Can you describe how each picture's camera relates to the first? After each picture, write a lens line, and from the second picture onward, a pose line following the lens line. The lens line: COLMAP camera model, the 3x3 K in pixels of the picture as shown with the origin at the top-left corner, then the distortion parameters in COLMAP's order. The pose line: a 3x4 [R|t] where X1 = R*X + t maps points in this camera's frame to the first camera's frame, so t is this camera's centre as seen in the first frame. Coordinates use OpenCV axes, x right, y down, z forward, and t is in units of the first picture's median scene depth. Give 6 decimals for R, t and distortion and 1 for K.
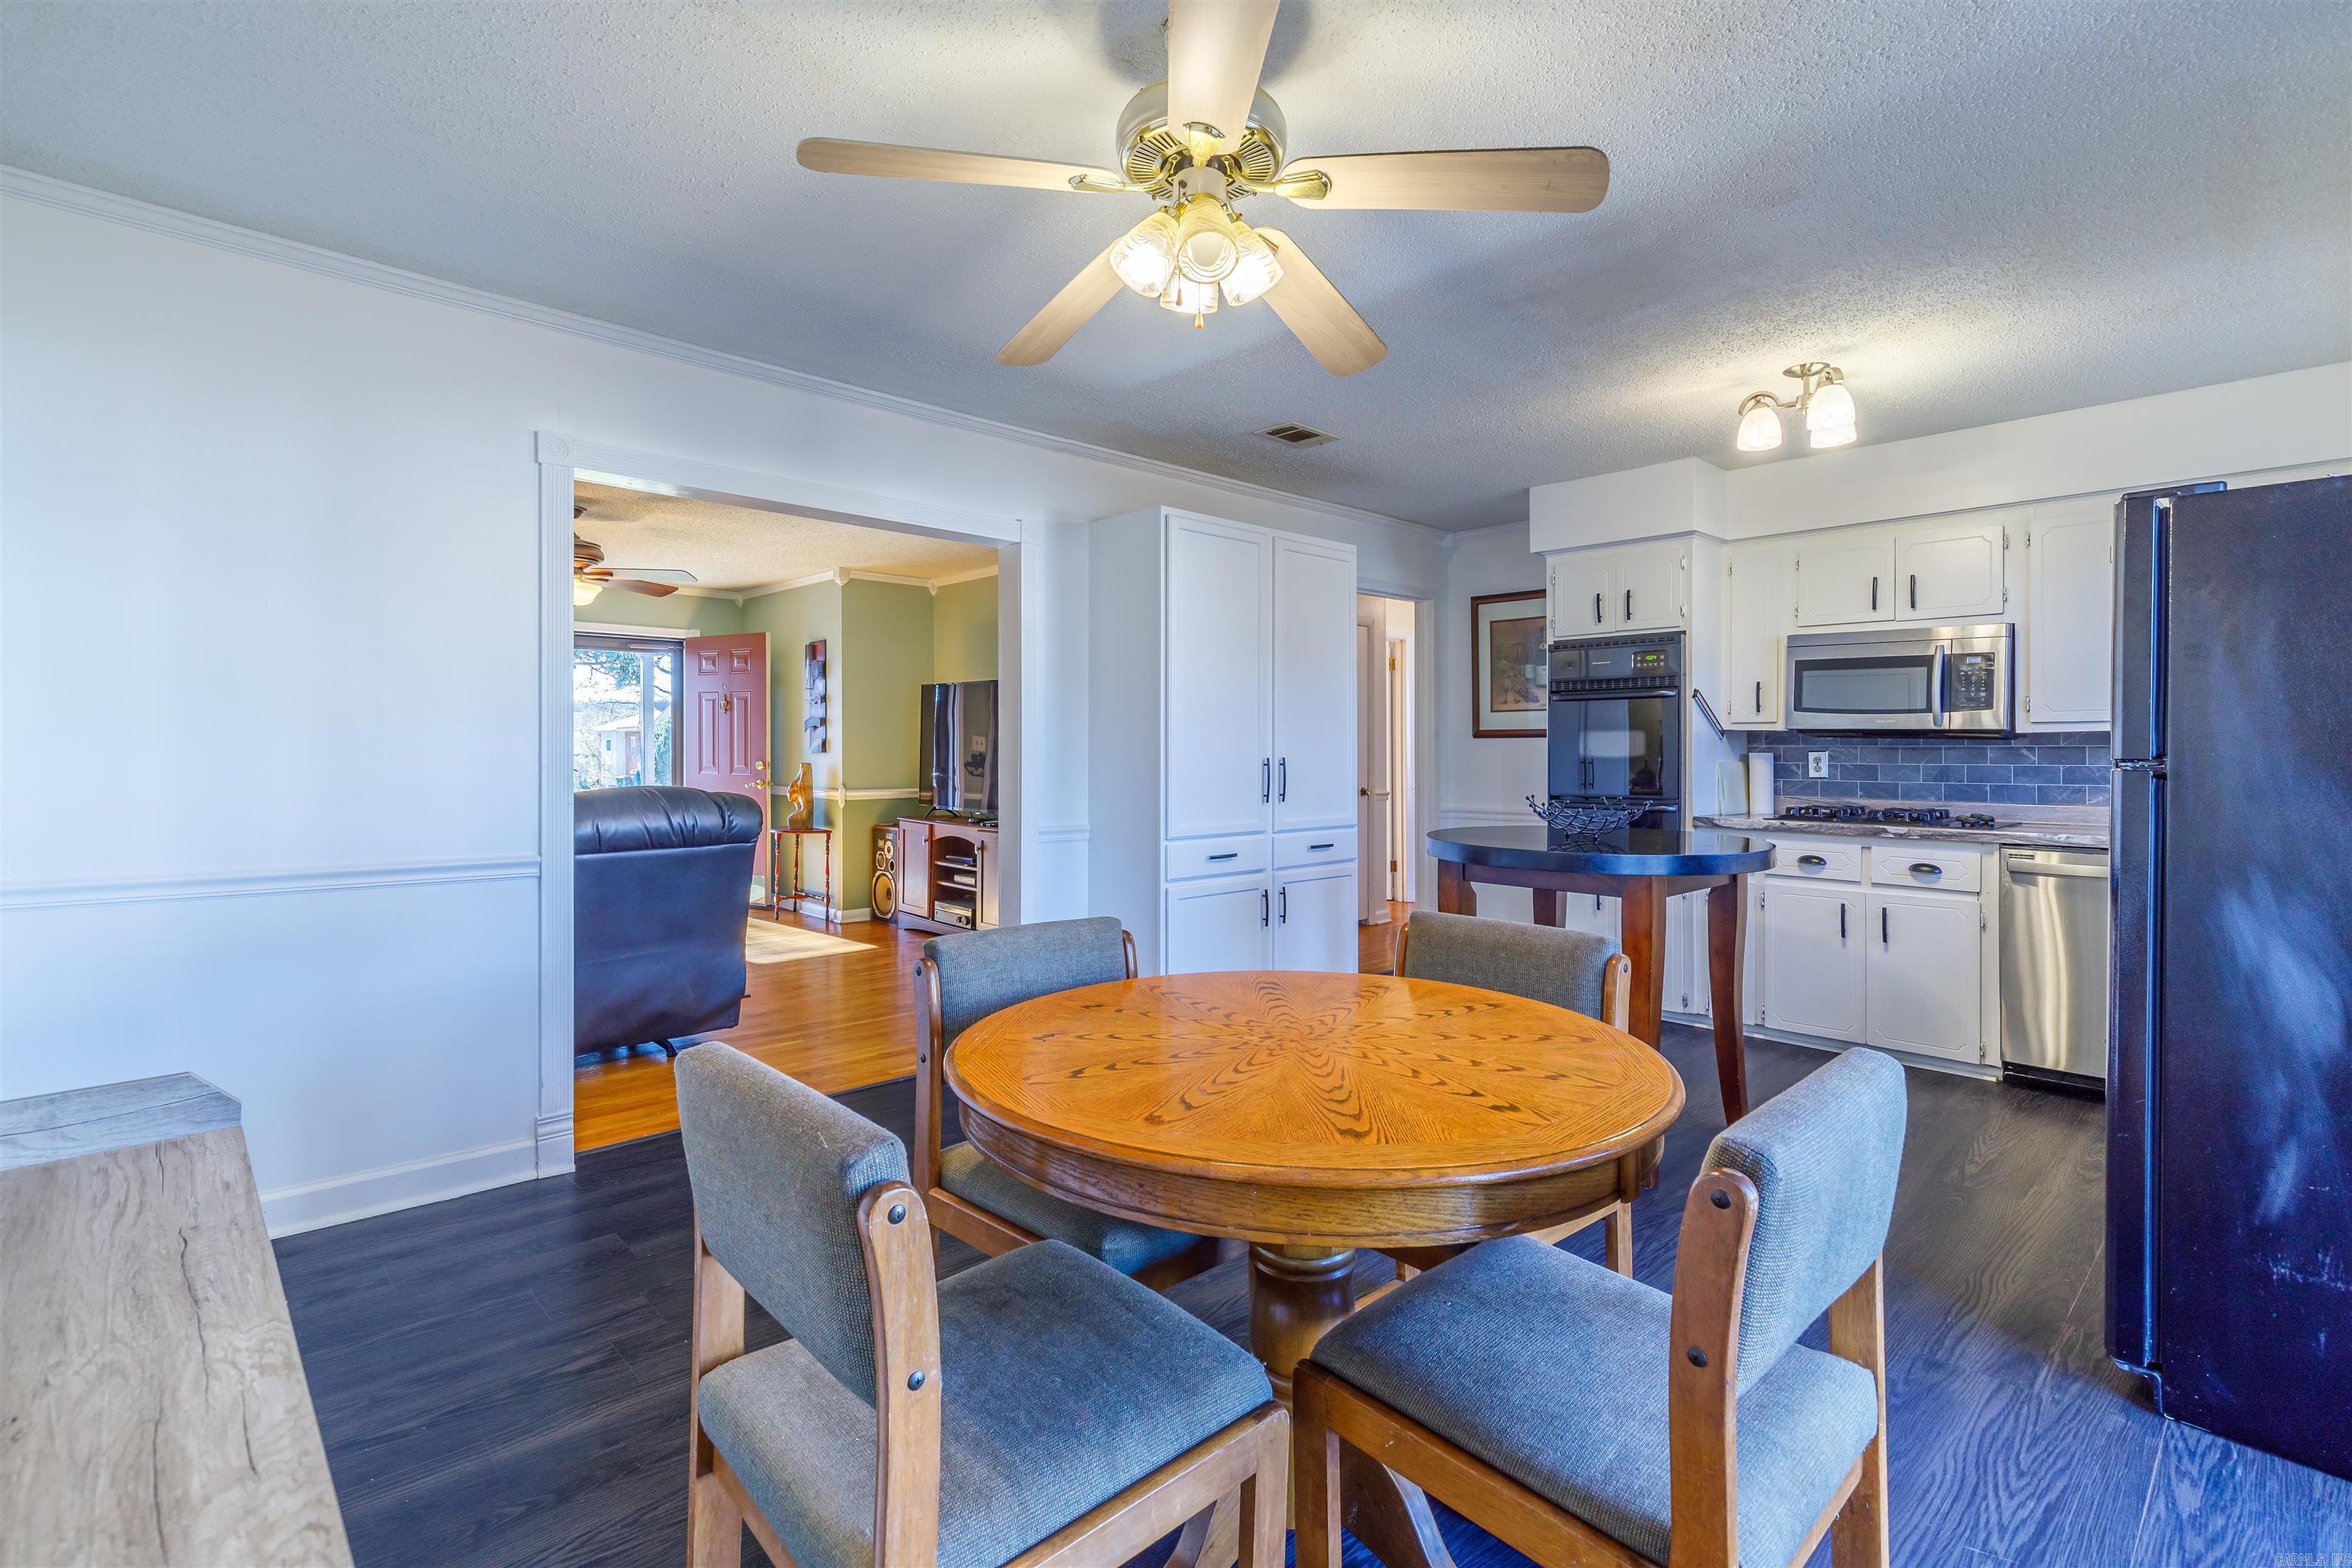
lens RADIAL K [[1070.7, 0, 1168.8], [0, 1070.7, 752.7], [0, 0, 1]] dist [0.004264, -0.001376]
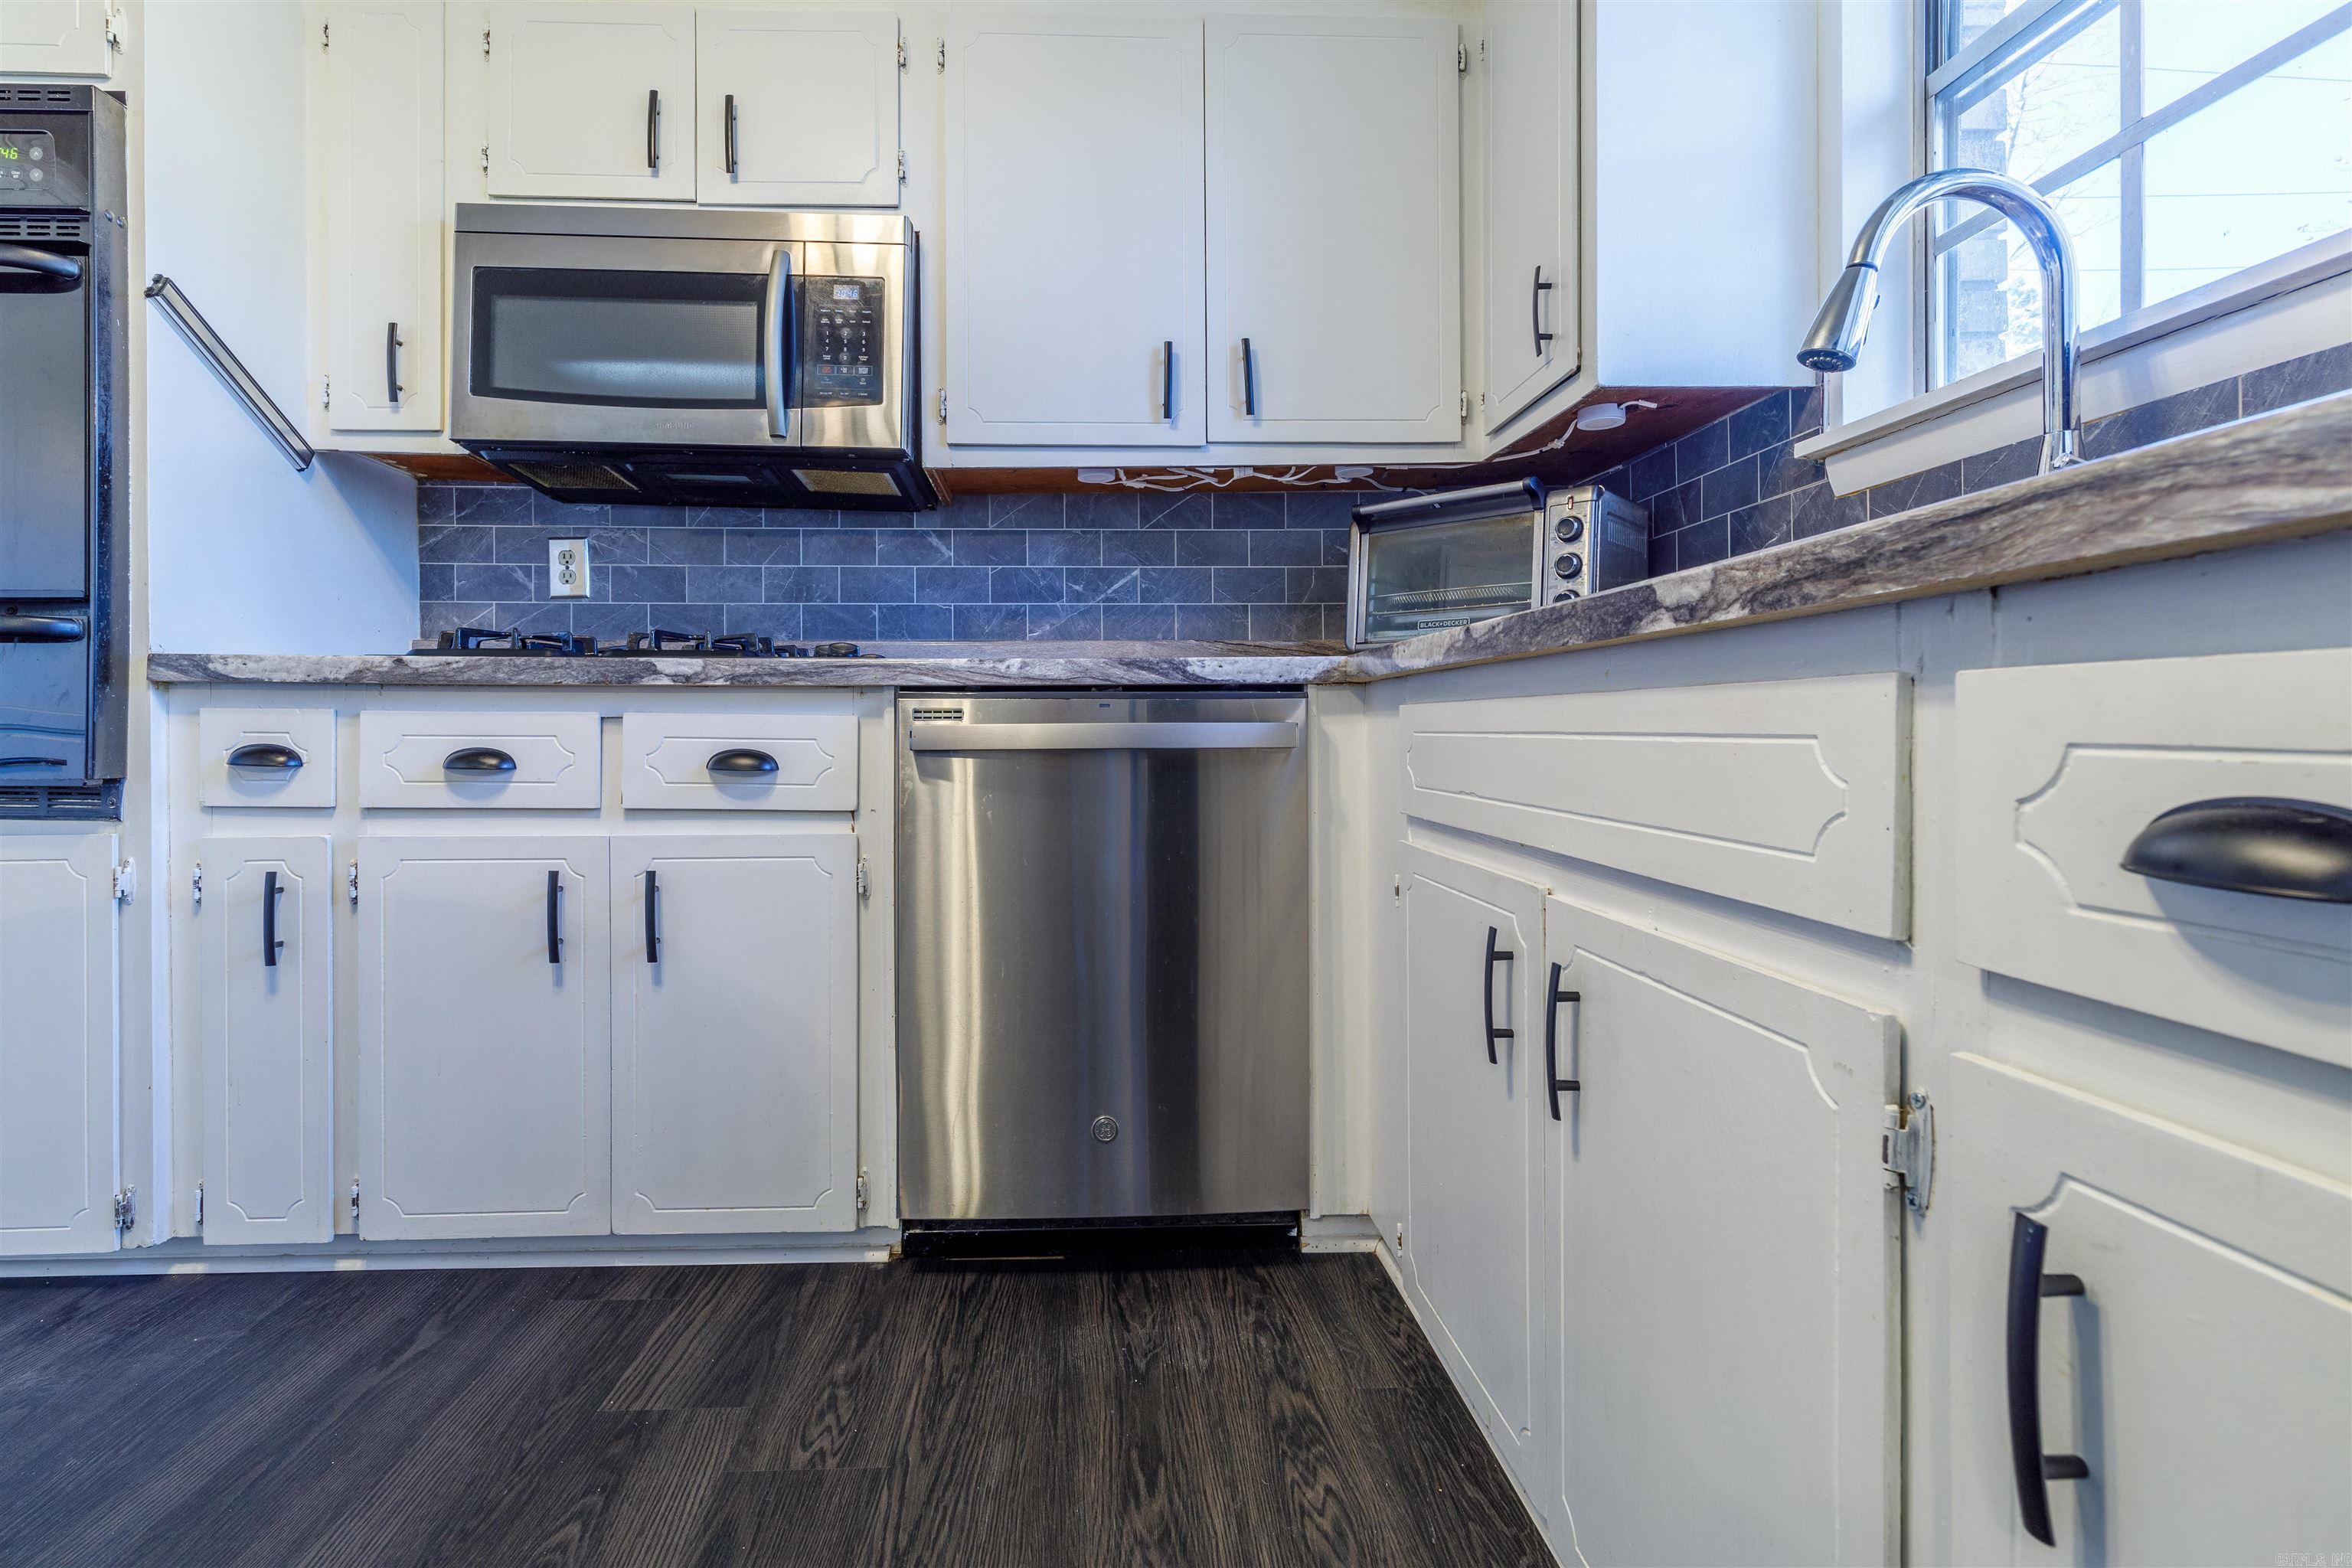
lens RADIAL K [[1070.7, 0, 1125.8], [0, 1070.7, 742.2], [0, 0, 1]] dist [0.004264, -0.001376]
pose [[0.653448, -0.005878, 0.756949, 0.434033], [0.004962, 0.999982, 0.003482, 0.087064], [-0.756955, 0.001480, 0.653465, 0.552398]]
